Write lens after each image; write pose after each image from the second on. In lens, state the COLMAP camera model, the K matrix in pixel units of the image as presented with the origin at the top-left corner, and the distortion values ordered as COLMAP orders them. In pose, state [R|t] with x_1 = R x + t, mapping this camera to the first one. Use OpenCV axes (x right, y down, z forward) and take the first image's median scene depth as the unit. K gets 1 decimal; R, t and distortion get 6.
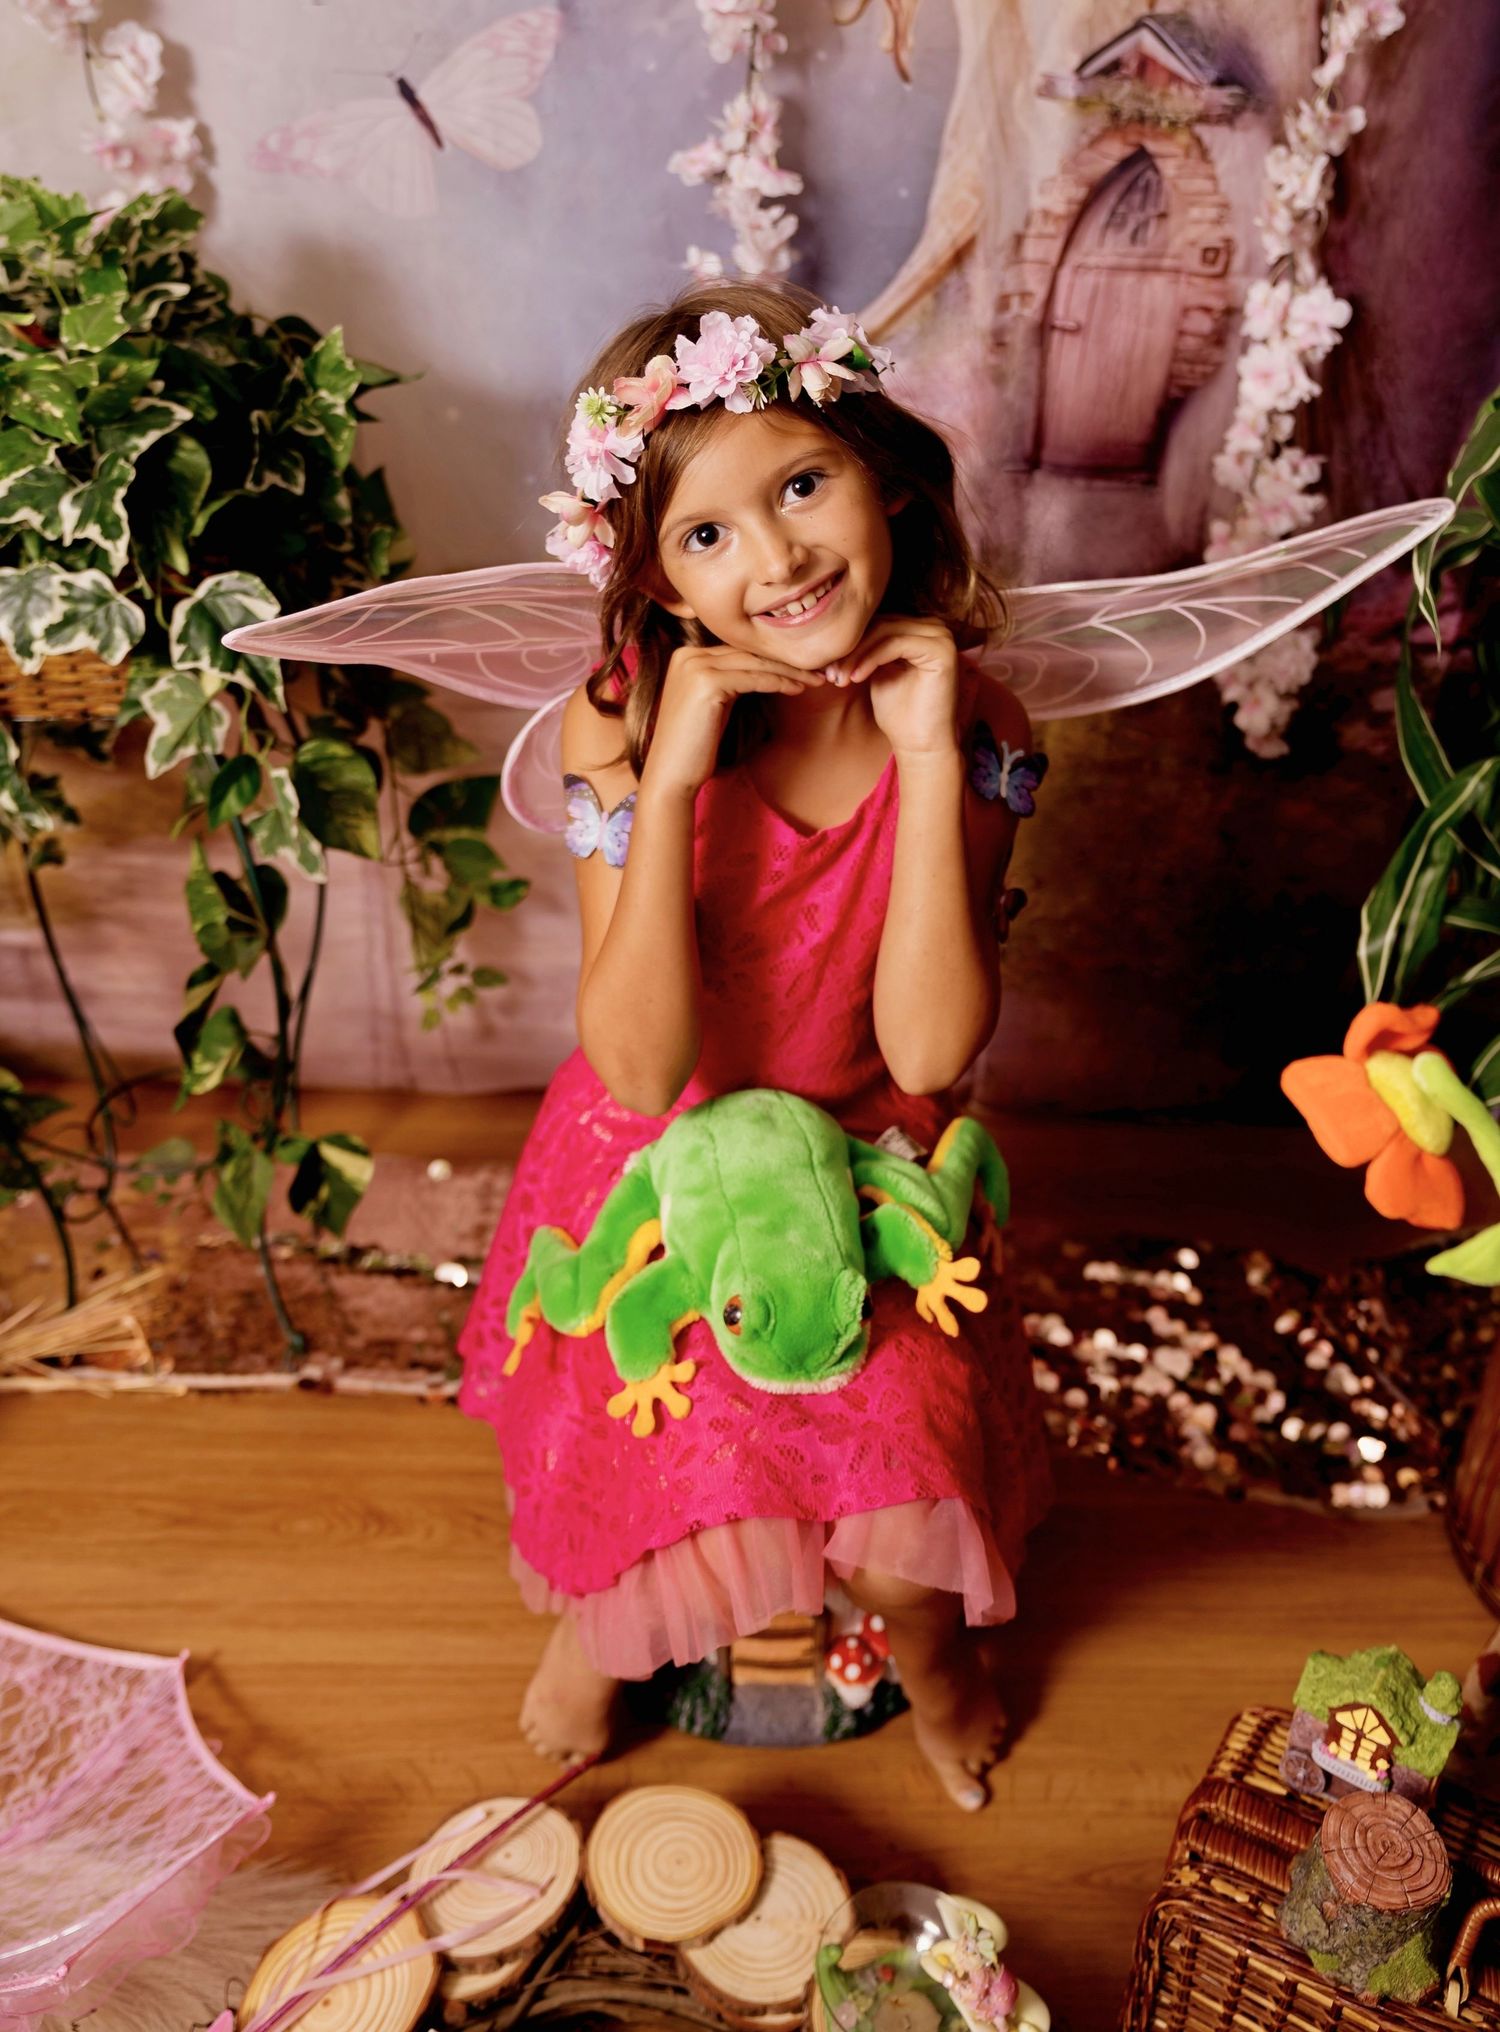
lens RADIAL K [[1959.2, 0, 758.9], [0, 1959.2, 919.2], [0, 0, 1]] dist [-0.083958, 0.146603]
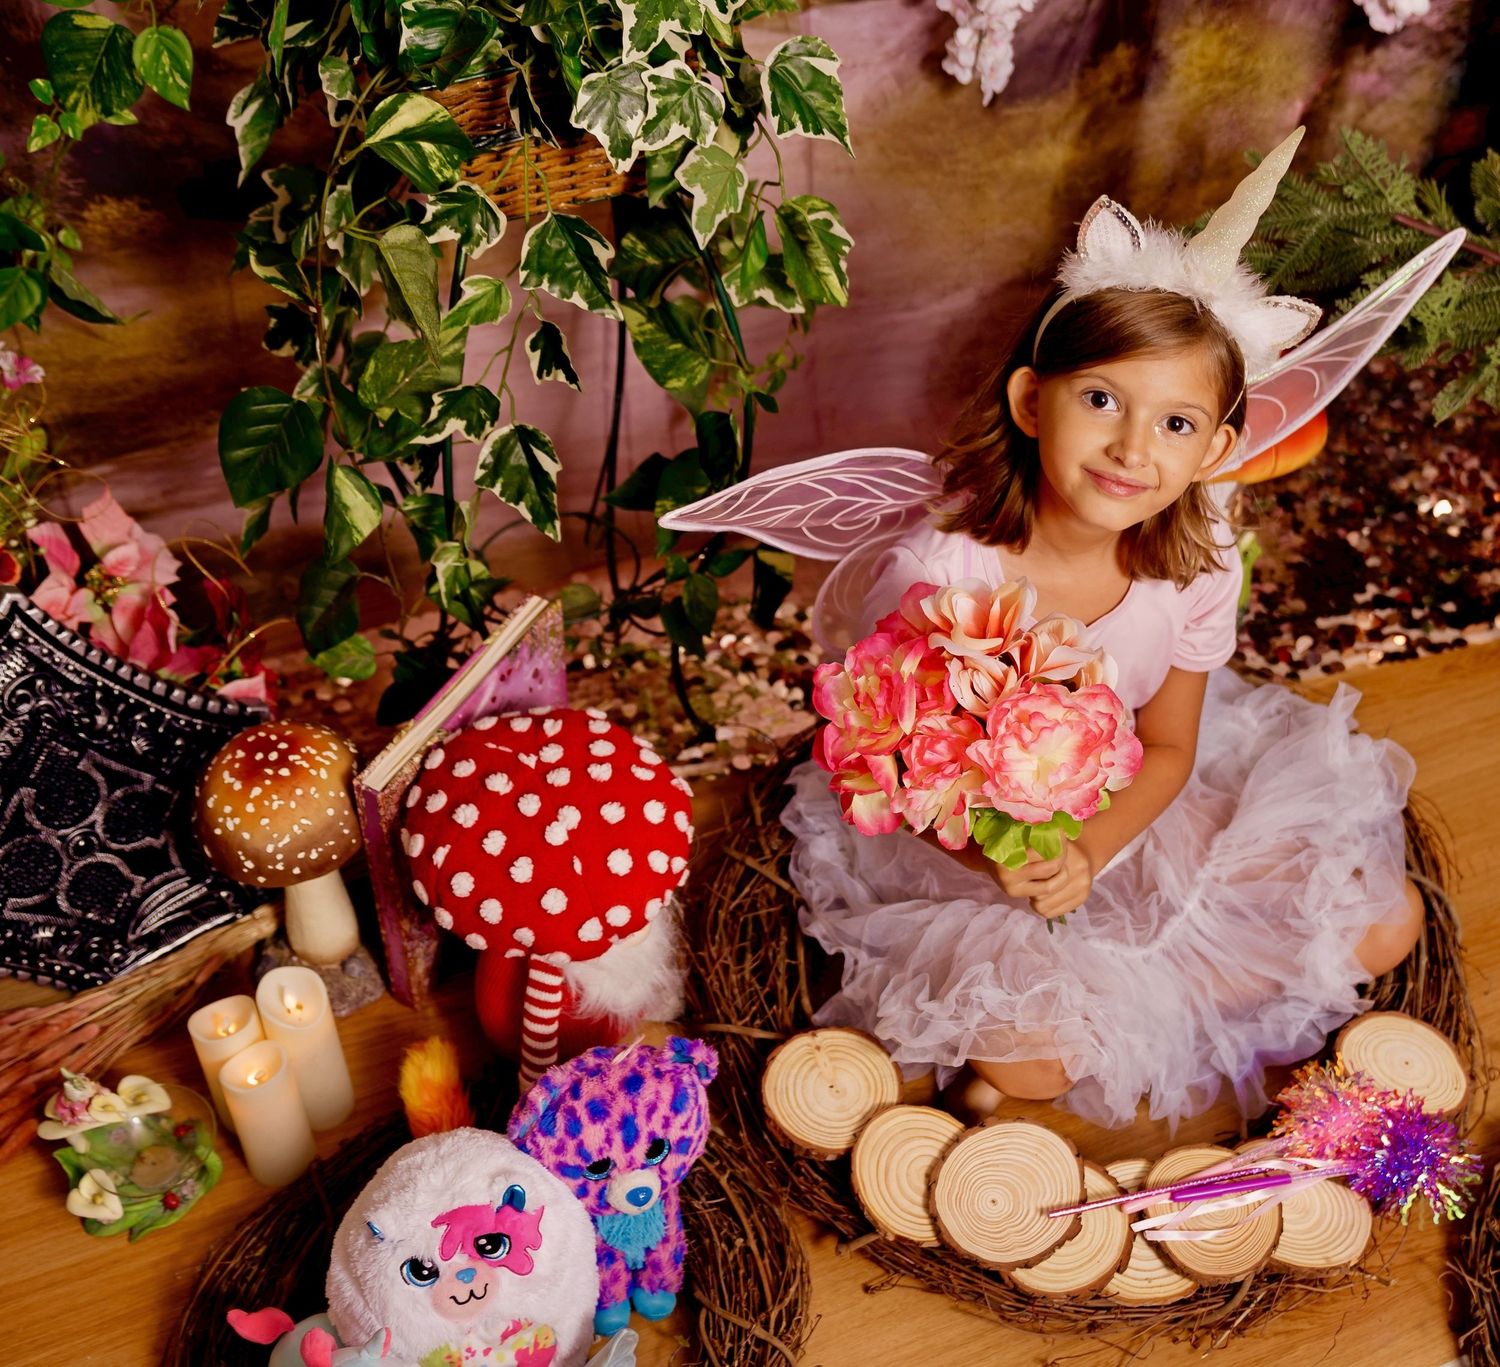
lens RADIAL K [[1903.4, 0, 840.7], [0, 1903.4, 663.8], [0, 0, 1]] dist [-0.072254, 0.211008]
pose [[0.906434, -0.275758, 0.319898, -0.603242], [0.188730, 0.942063, 0.277307, -0.125025], [-0.377834, -0.190986, 0.905961, -0.004884]]
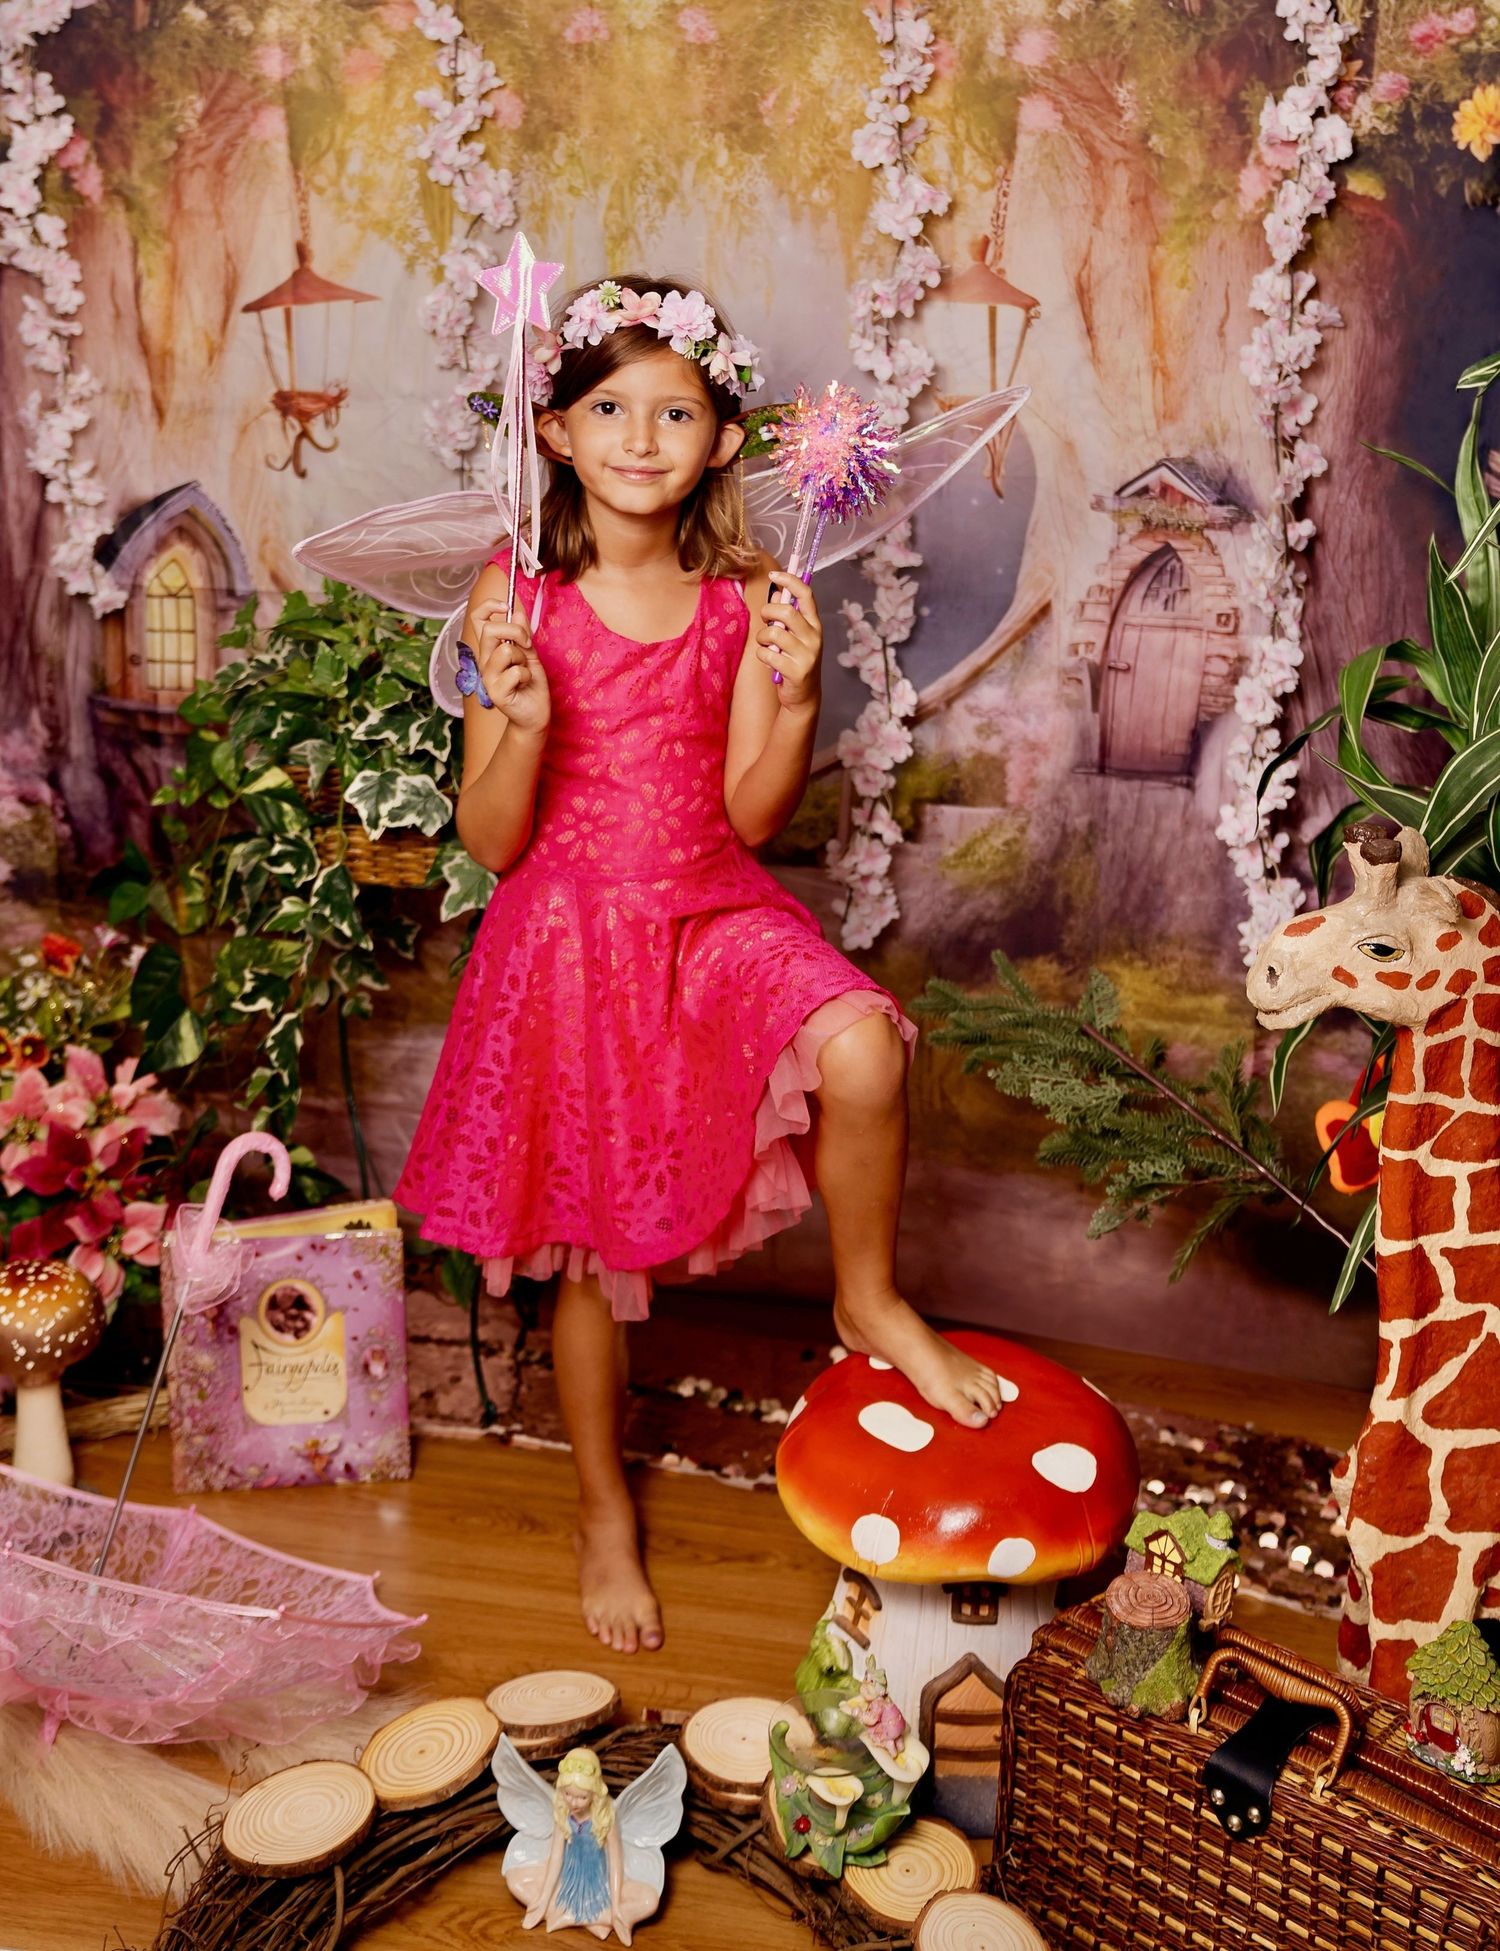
lens RADIAL K [[2401.2, 0, 704.1], [0, 2401.2, 703.5], [0, 0, 1]] dist [-0.058508, 0.281671]
pose [[0.978848, 0.038347, -0.200965, 0.229361], [-0.101682, 0.943556, -0.315219, 0.308971], [0.177534, 0.328985, 0.927497, -0.669444]]
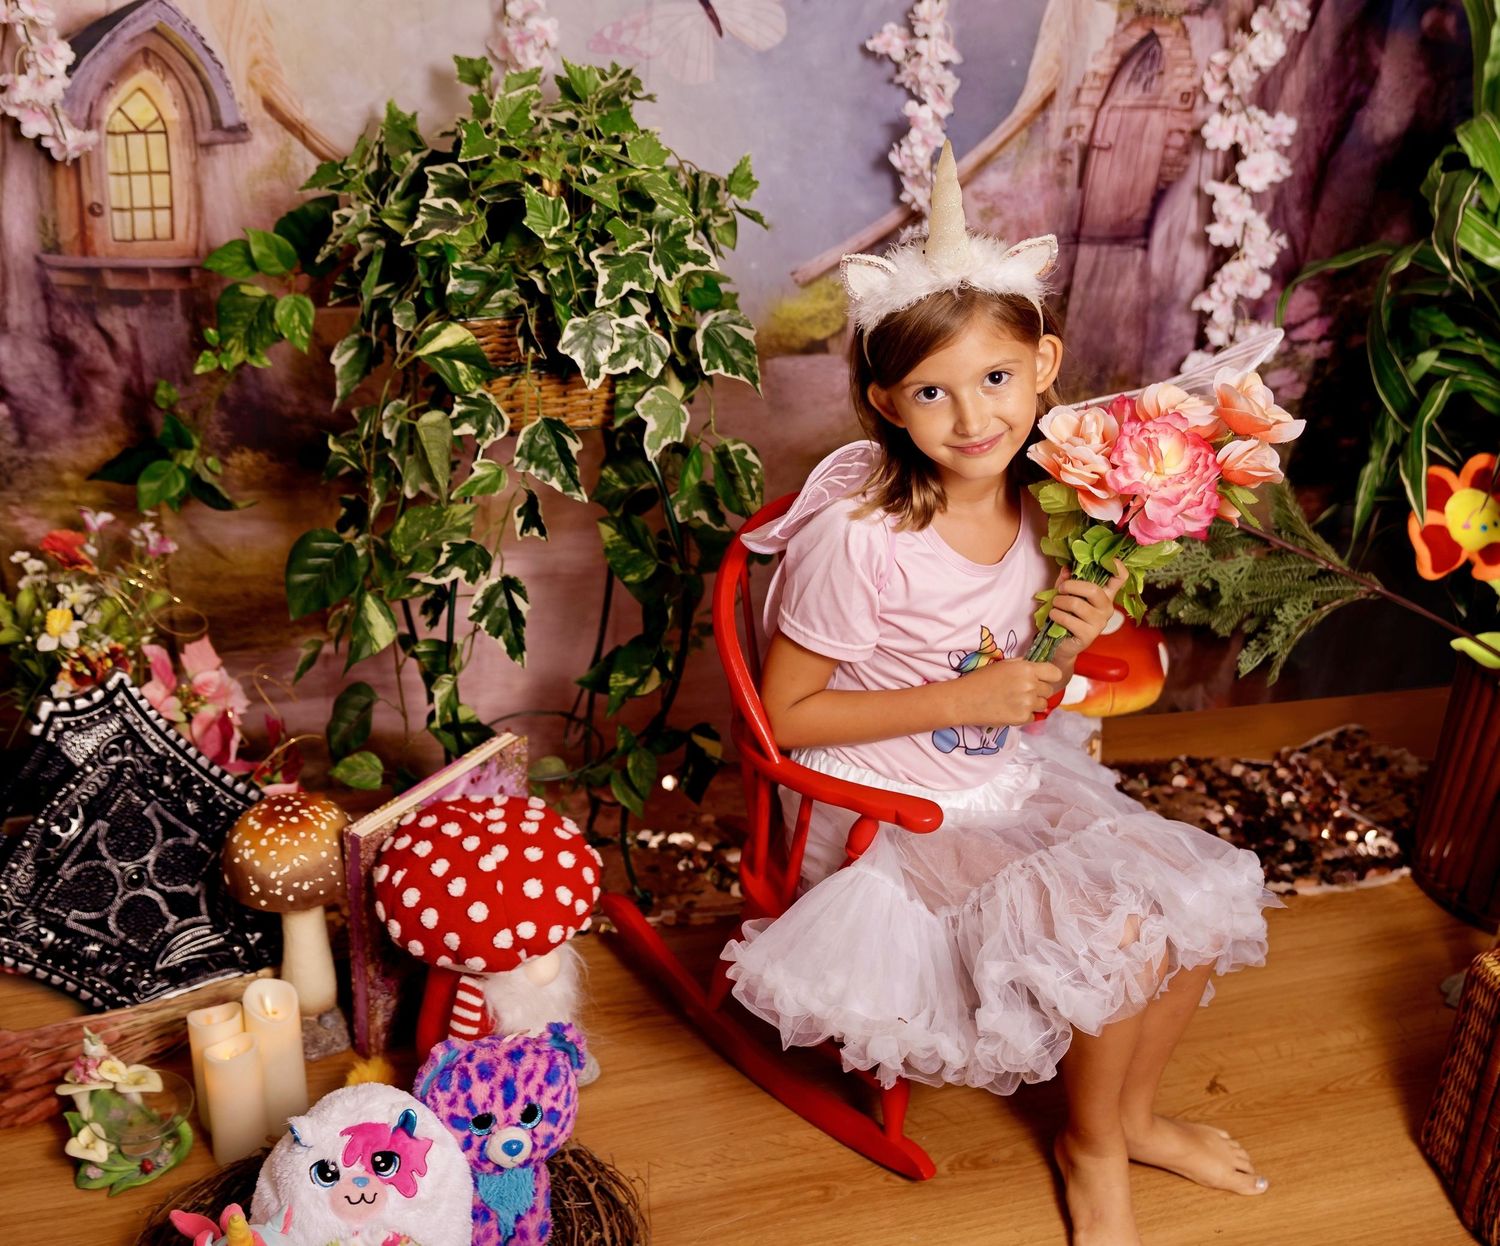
lens RADIAL K [[1770.2, 0, 750.0], [0, 1770.2, 623.0], [0, 0, 1]] dist [-0.054581, 0.195061]
pose [[0.950657, -0.107260, 0.291113, -0.606189], [0.125962, 0.990958, -0.046223, 0.111785], [-0.283523, 0.080612, 0.955571, -0.258218]]
